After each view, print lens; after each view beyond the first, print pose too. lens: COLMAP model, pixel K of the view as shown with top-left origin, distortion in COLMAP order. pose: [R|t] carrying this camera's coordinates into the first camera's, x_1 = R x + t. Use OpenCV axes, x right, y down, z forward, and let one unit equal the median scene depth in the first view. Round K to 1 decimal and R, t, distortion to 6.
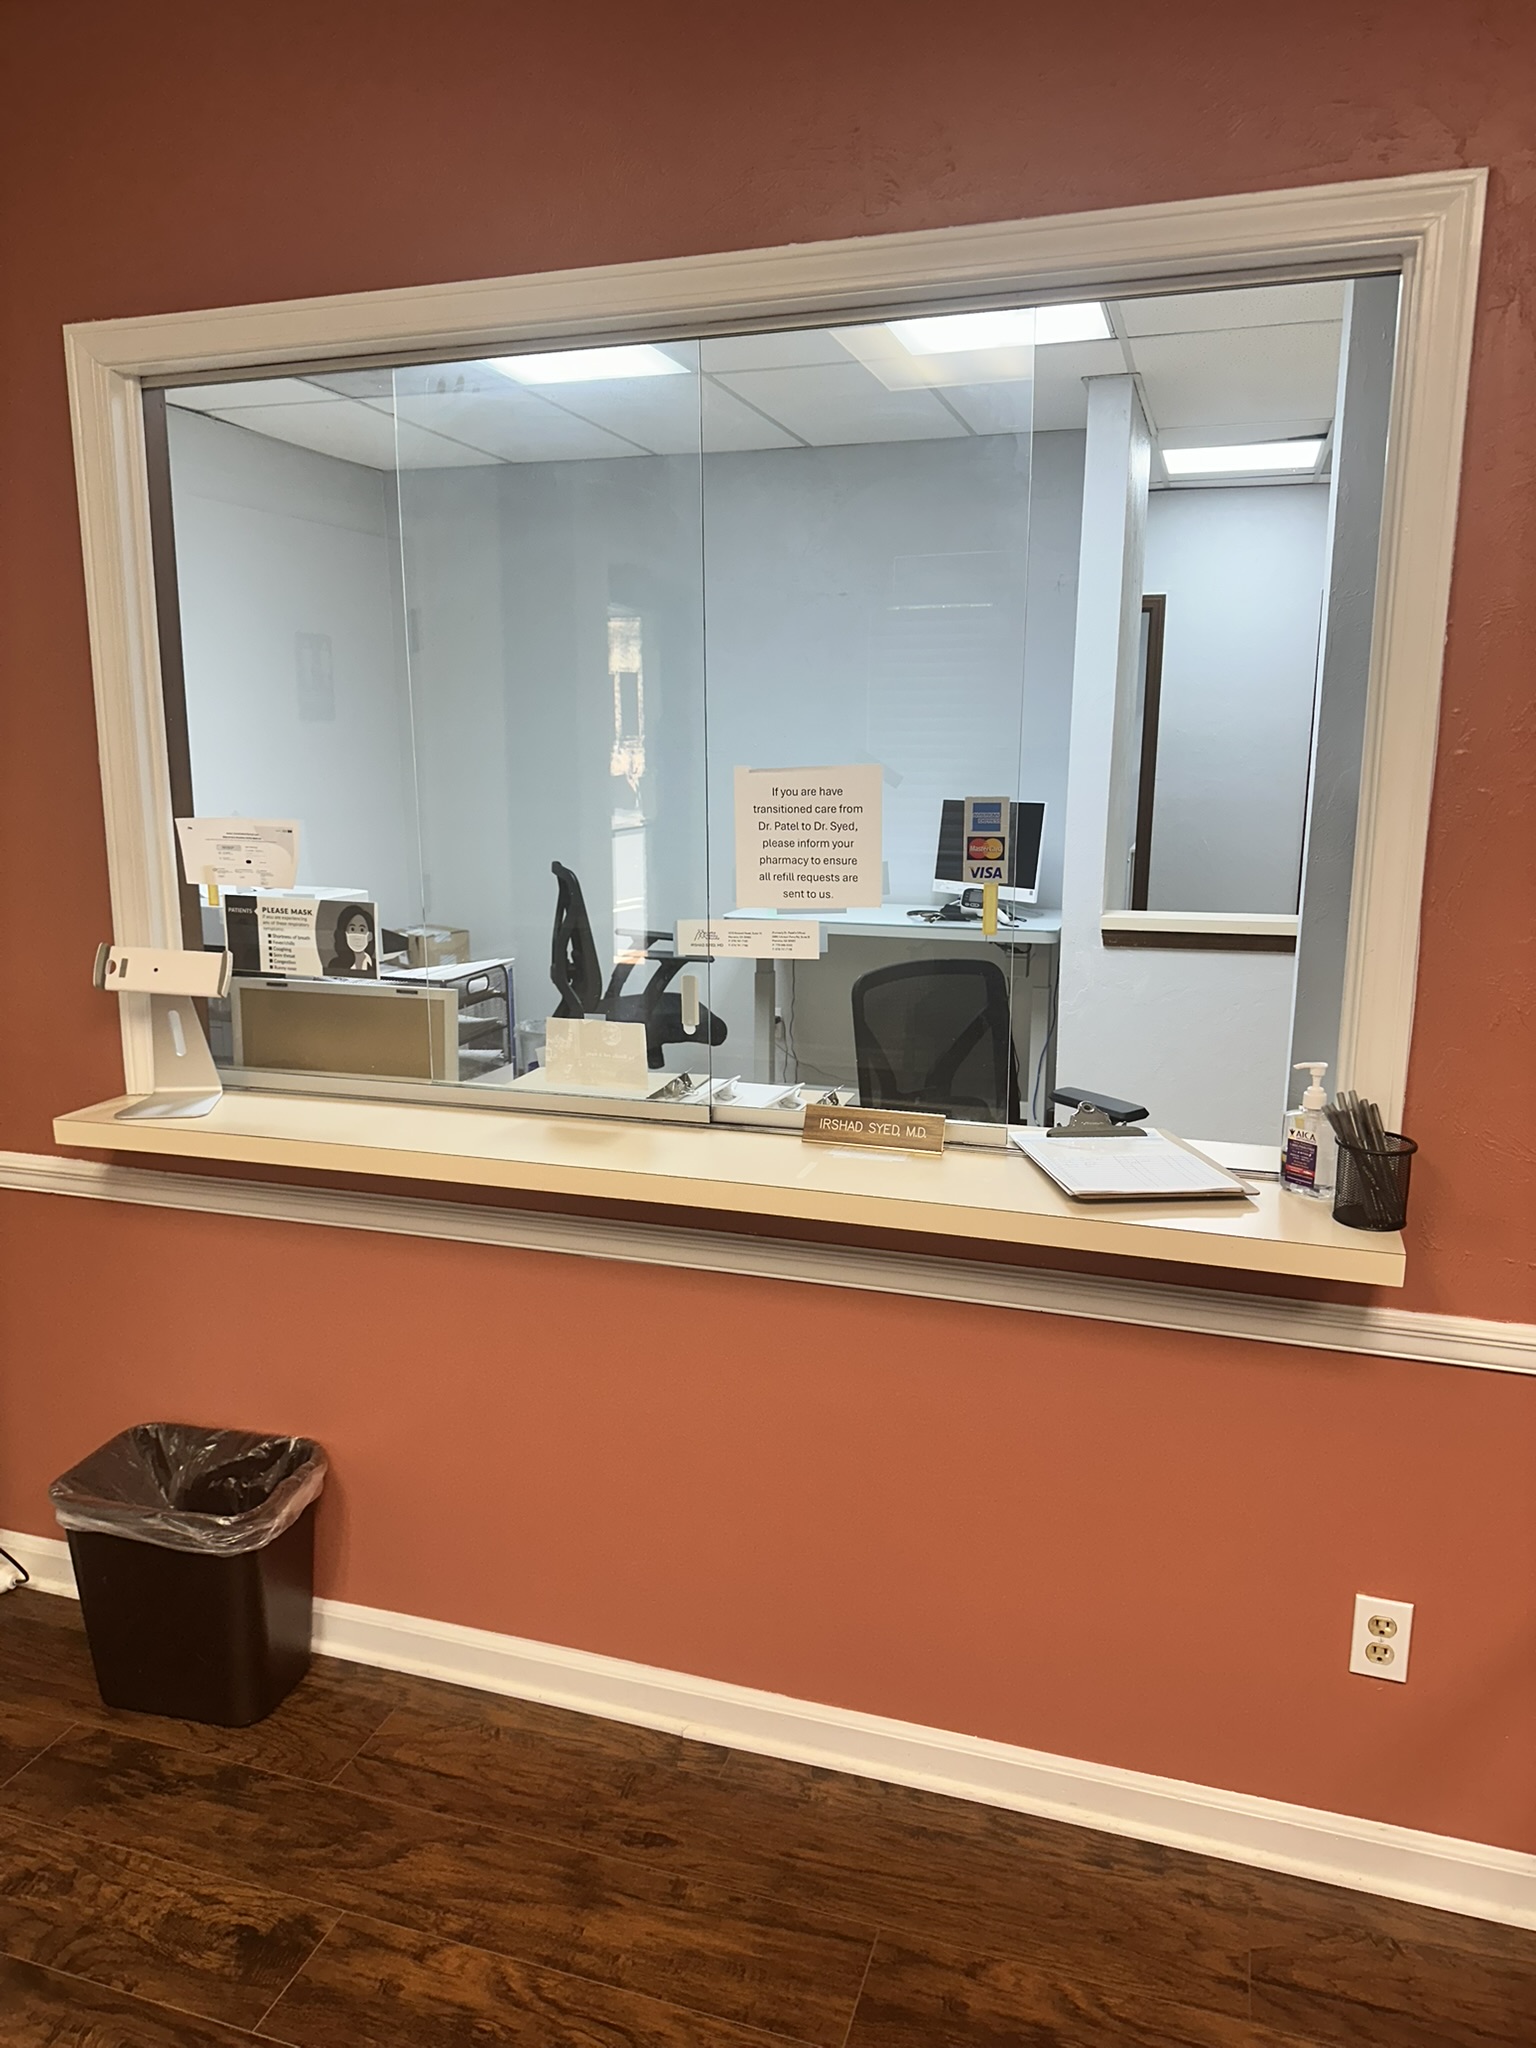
lens RADIAL K [[1435.5, 0, 769.1], [0, 1435.5, 1021.9], [0, 0, 1]] dist [0.003116, 0.001049]
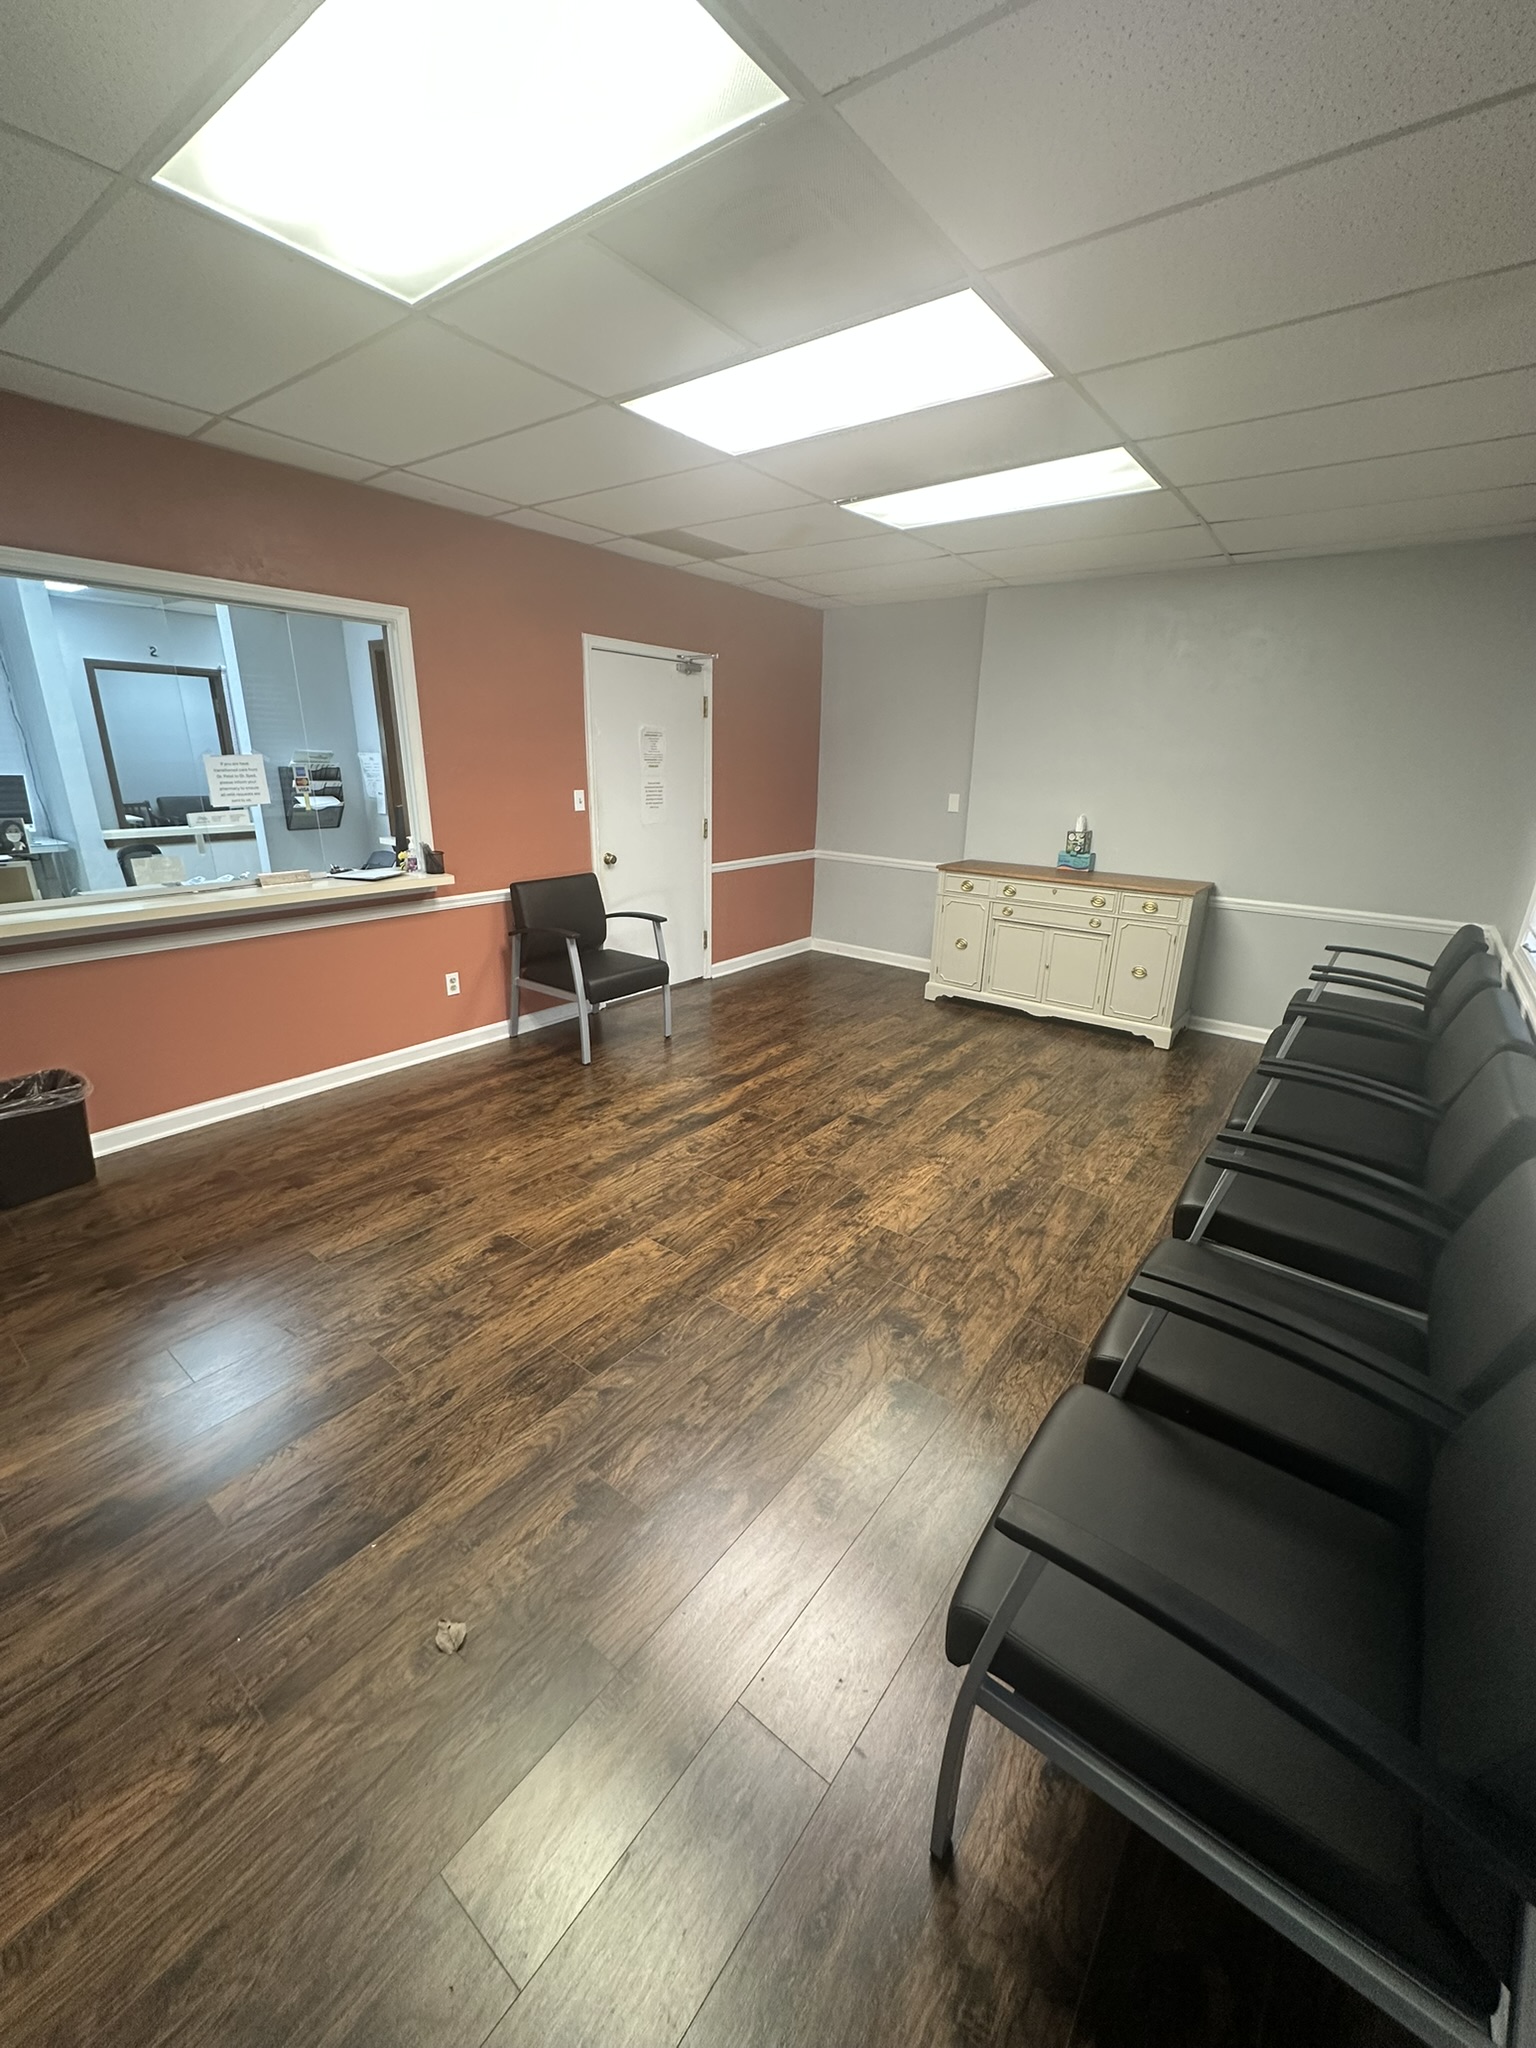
lens RADIAL K [[818.5, 0, 767.7], [0, 818.5, 1020.8], [0, 0, 1]] dist [-0.000750, -0.000048]
pose [[0.343342, -0.291829, 0.892722, -1.311565], [0.161967, 0.954659, 0.249784, 0.104566], [-0.925139, 0.058831, 0.375041, -0.634683]]
